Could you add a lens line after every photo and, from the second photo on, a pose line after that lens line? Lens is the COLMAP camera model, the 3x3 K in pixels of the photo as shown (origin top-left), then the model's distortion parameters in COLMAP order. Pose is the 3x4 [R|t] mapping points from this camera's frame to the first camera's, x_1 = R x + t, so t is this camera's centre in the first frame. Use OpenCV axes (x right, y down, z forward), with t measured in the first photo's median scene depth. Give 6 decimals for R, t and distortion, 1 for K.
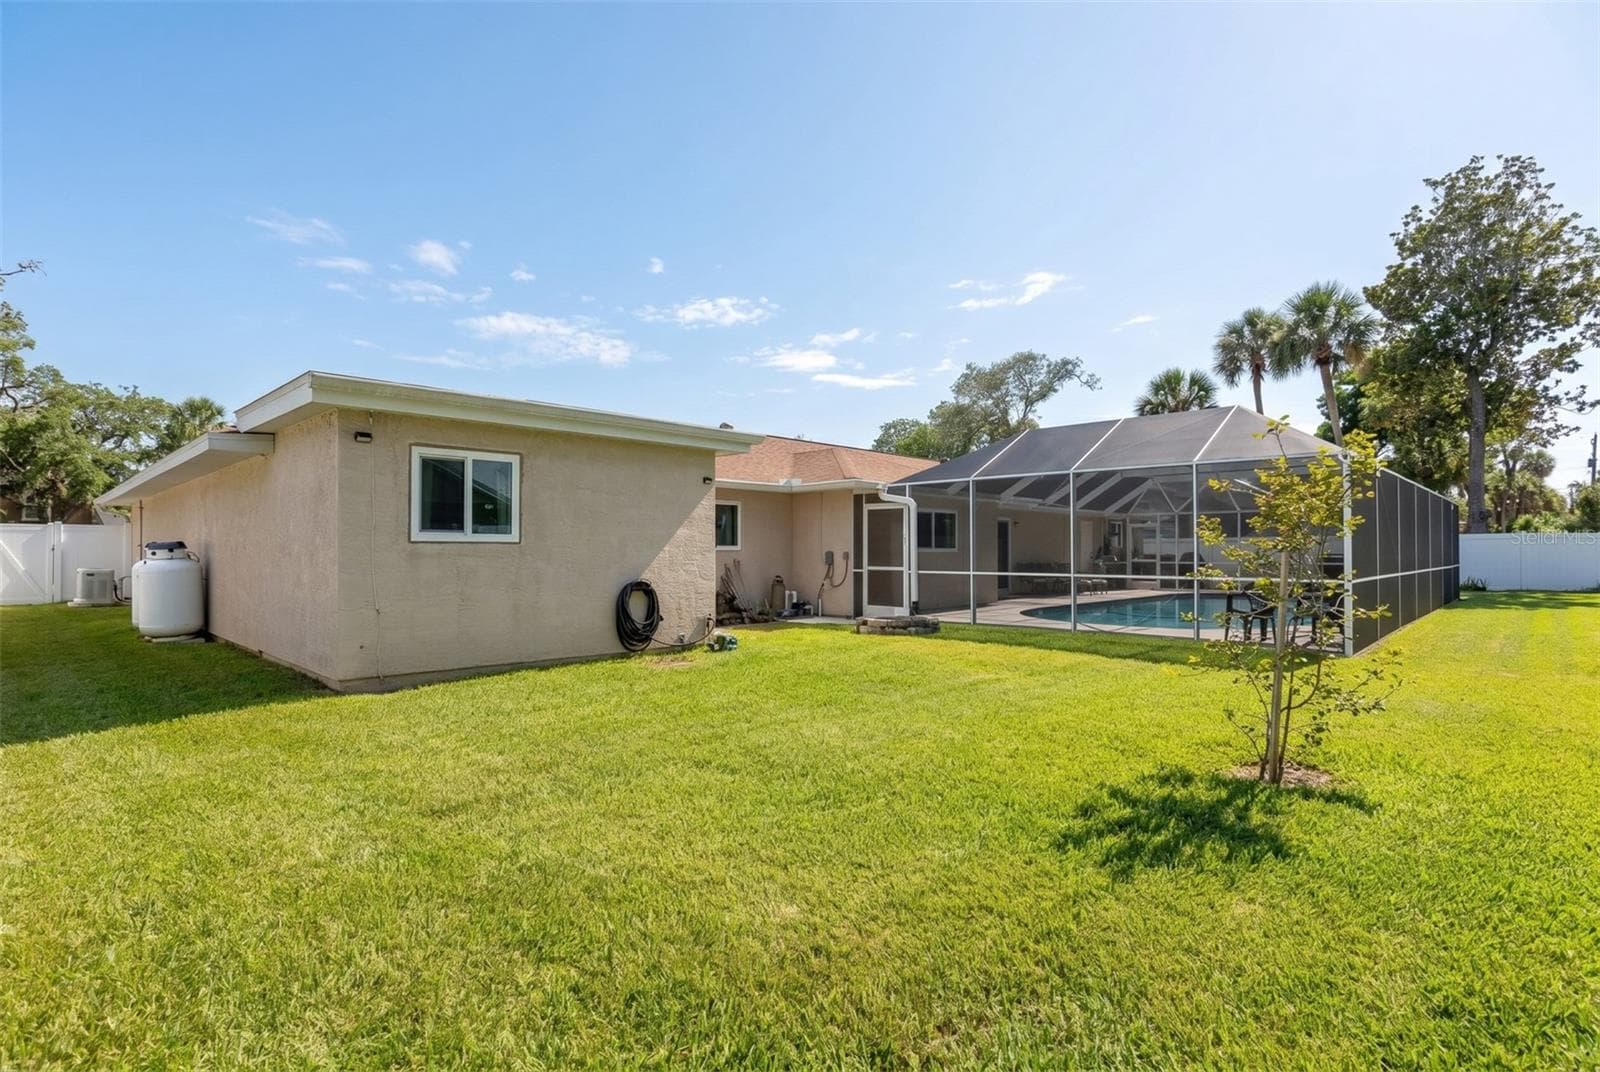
lens RADIAL K [[813.8, 0, 789.3], [0, 813.8, 552.1], [0, 0, 1]] dist [-0.024887, -0.003688]
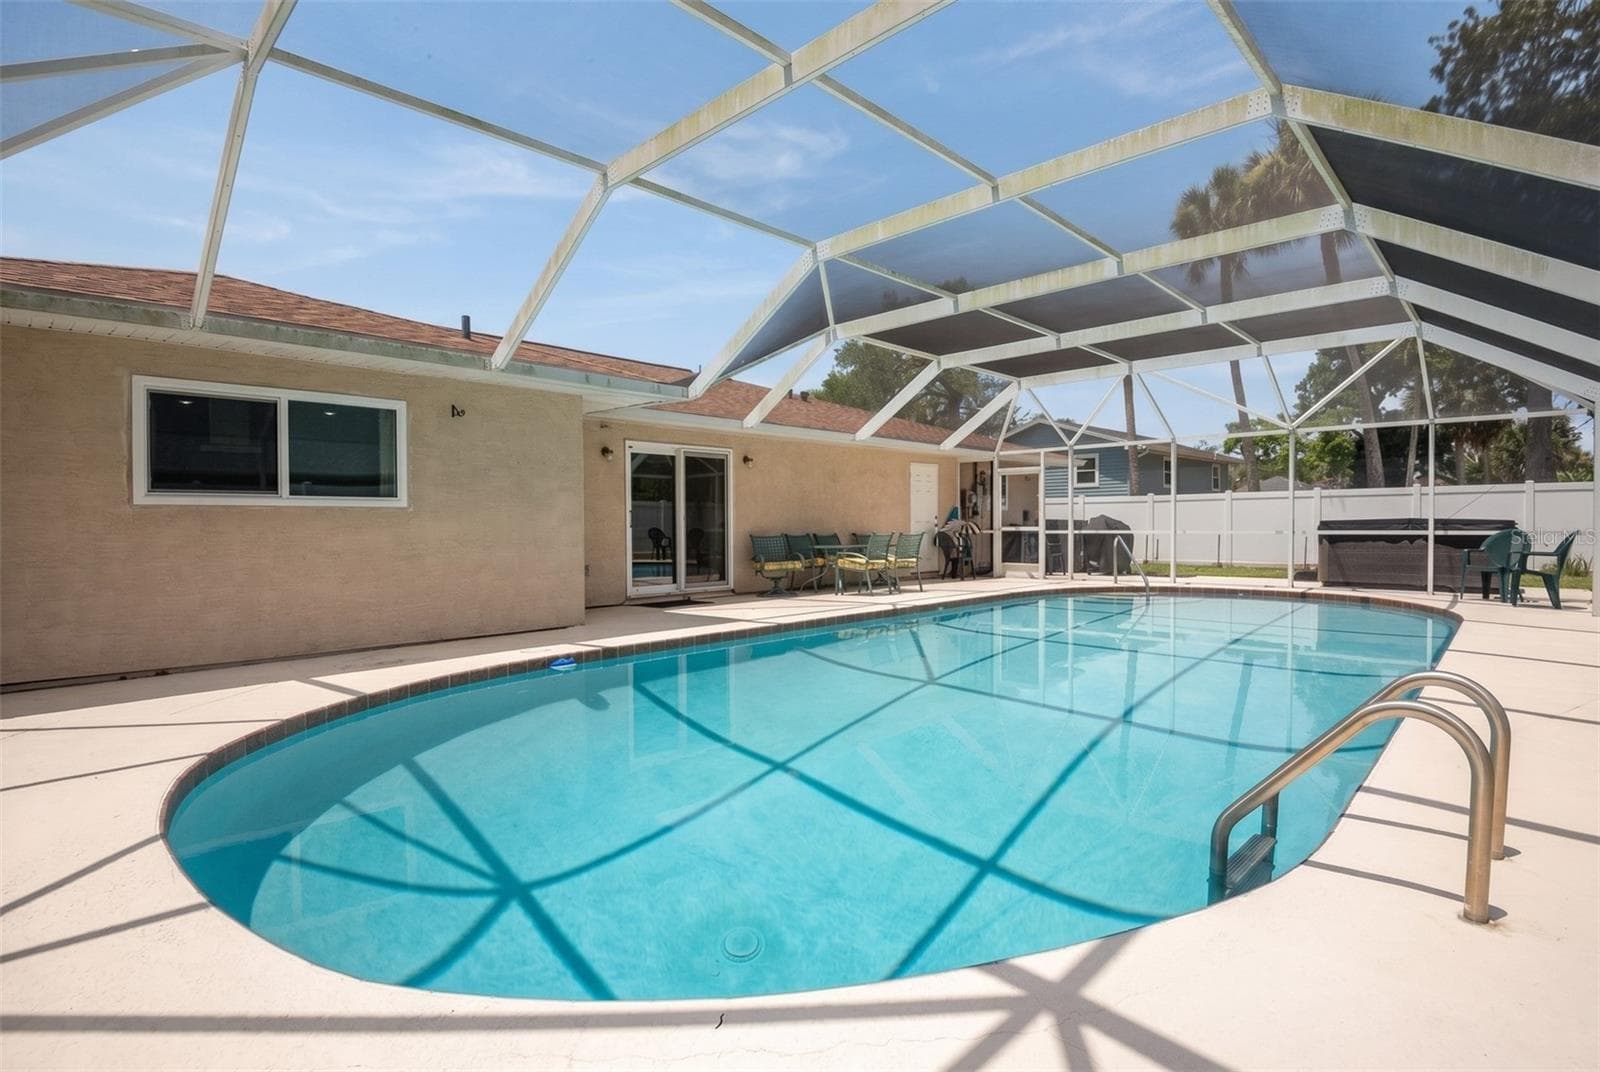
lens RADIAL K [[786.3, 0, 802.6], [0, 786.3, 535.1], [0, 0, 1]] dist [-0.011065, 0.001409]
pose [[0.999999, 0.000222, 0.001591, 0.225294], [-0.000248, 0.999865, 0.016431, 0.003623], [-0.001587, -0.016431, 0.999864, 0.342422]]
